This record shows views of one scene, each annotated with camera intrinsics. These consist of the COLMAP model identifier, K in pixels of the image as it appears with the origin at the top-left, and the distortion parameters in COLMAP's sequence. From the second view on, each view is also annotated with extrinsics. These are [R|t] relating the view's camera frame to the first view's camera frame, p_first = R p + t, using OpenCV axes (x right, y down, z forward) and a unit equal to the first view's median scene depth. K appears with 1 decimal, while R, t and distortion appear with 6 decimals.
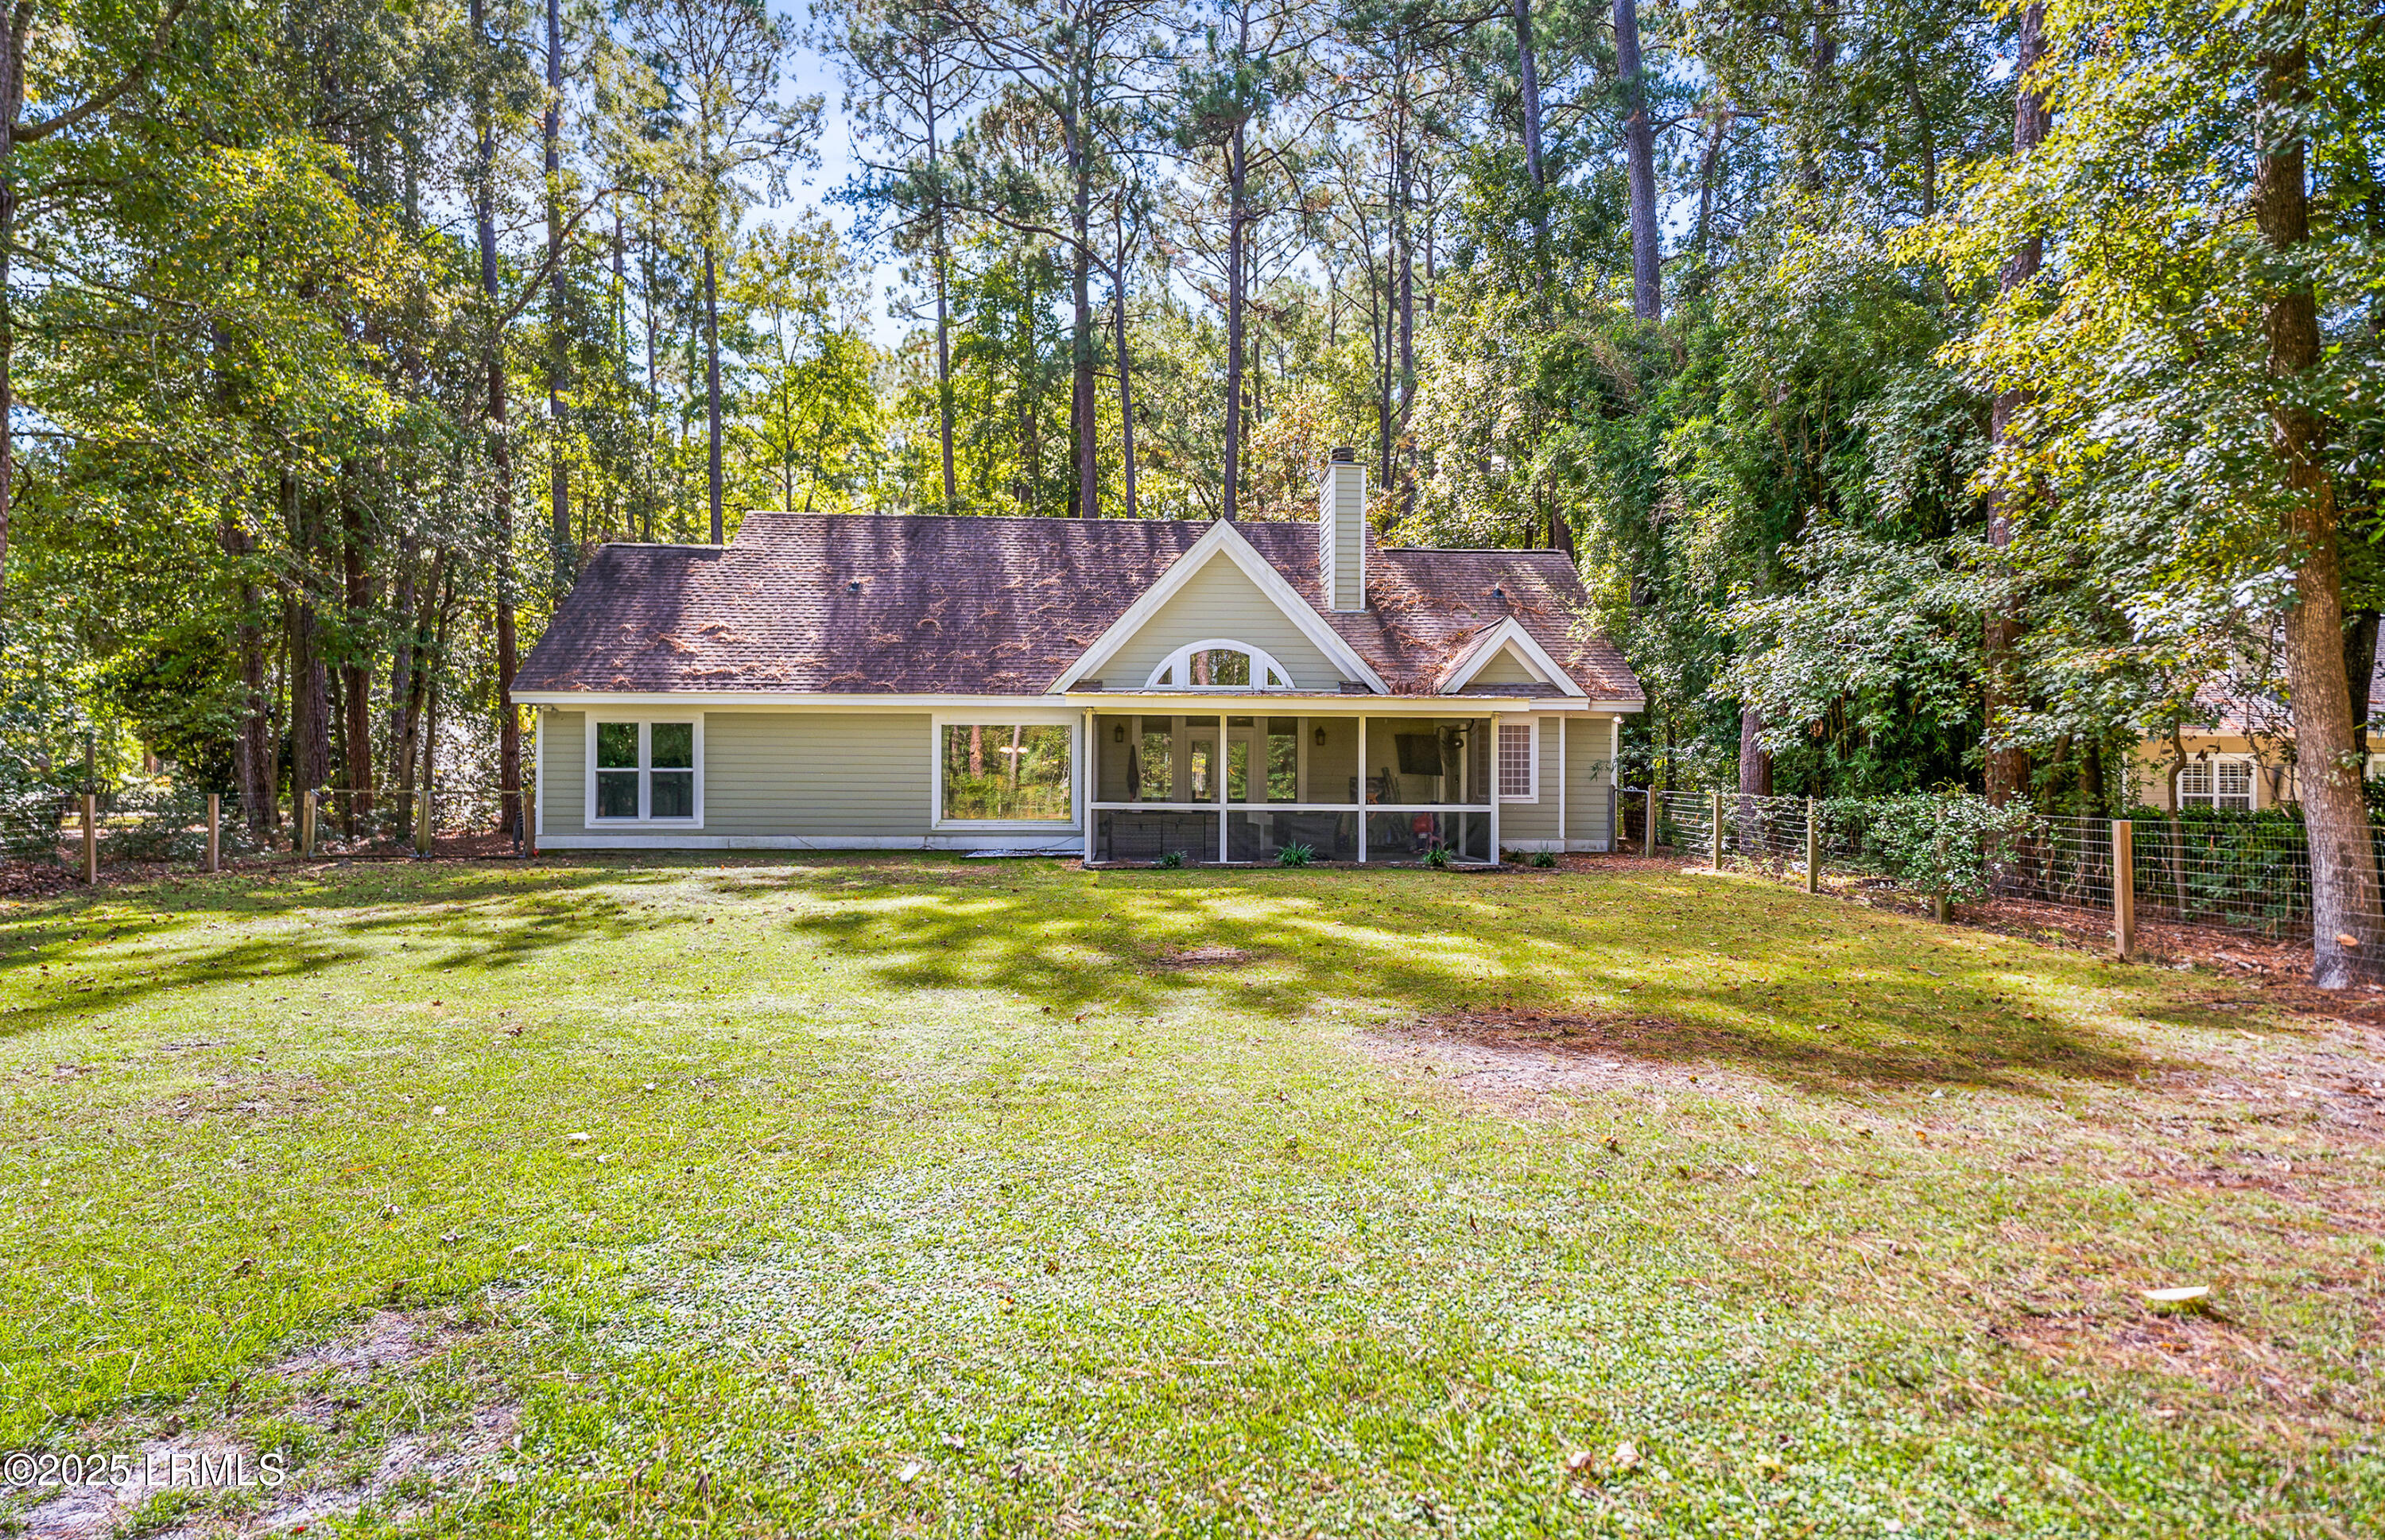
lens RADIAL K [[1292.8, 0, 1191.9], [0, 1292.8, 779.3], [0, 0, 1]] dist [0.005795, 0.000025]
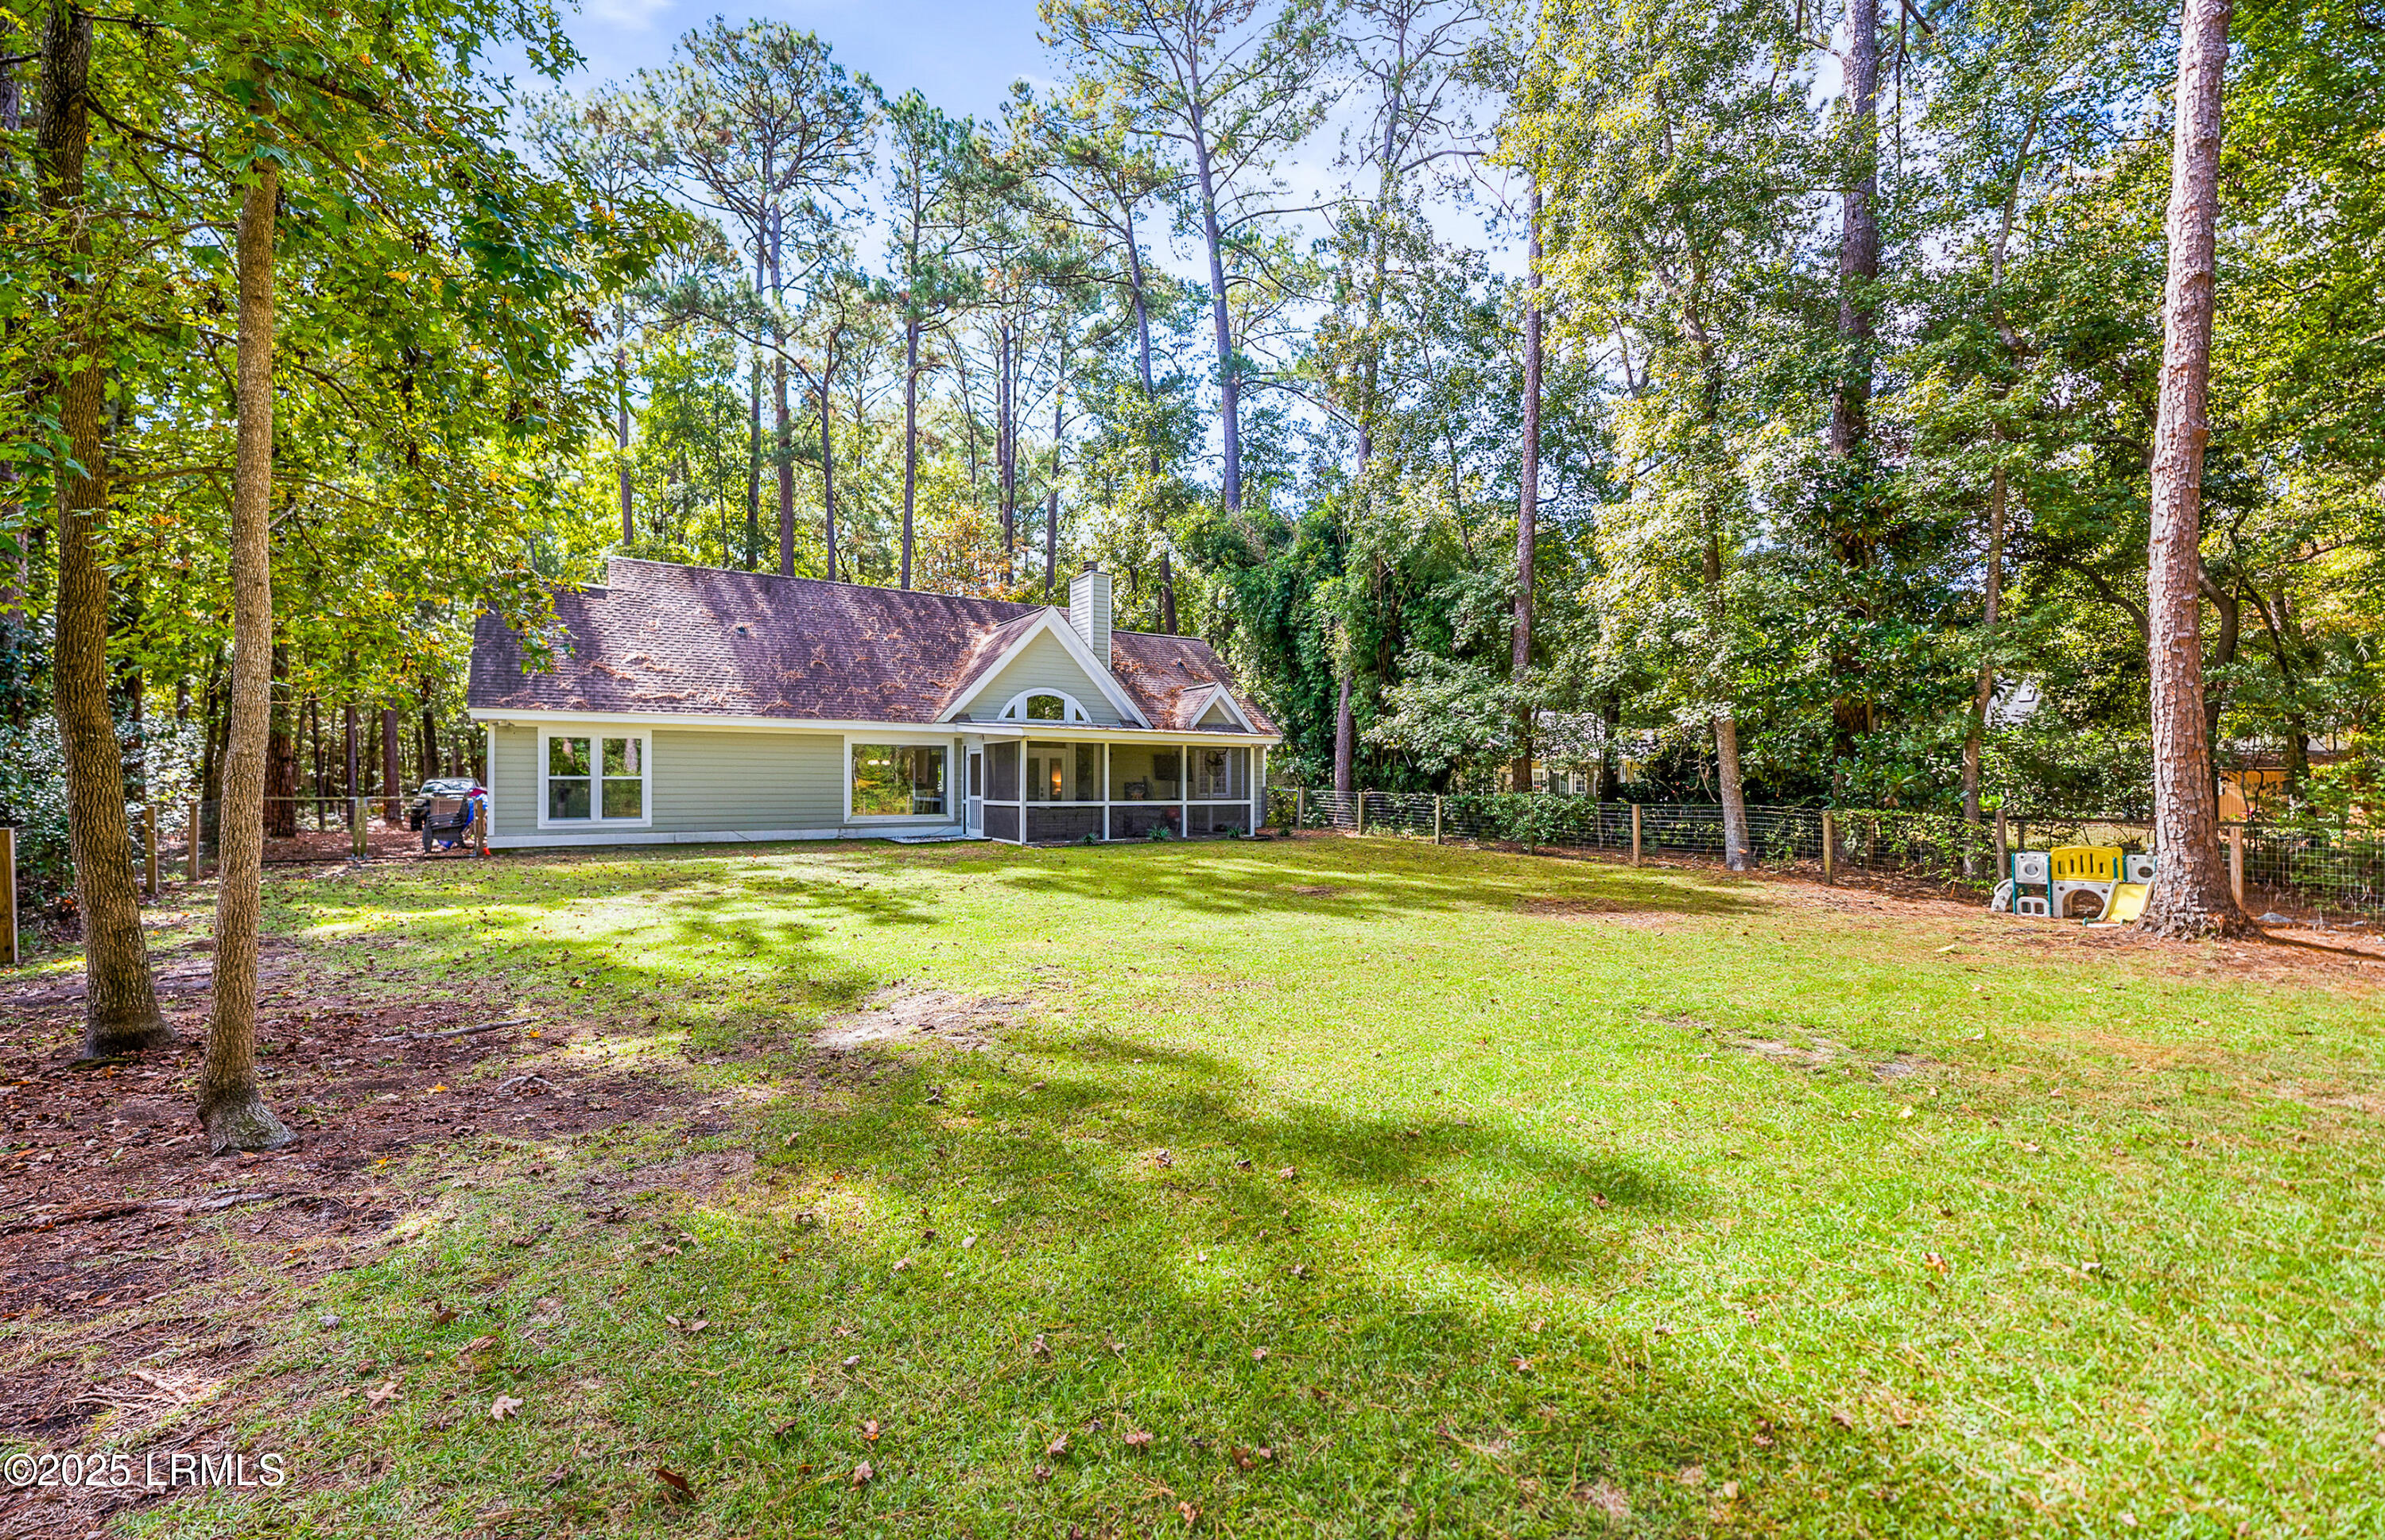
lens RADIAL K [[1012.9, 0, 1193.6], [0, 1012.9, 767.4], [0, 0, 1]] dist [-0.018824, -0.000379]
pose [[0.857173, 0.005524, 0.514999, -0.427662], [-0.000918, 0.999957, -0.009198, -0.008765], [-0.515027, 0.007411, 0.857142, -0.060666]]
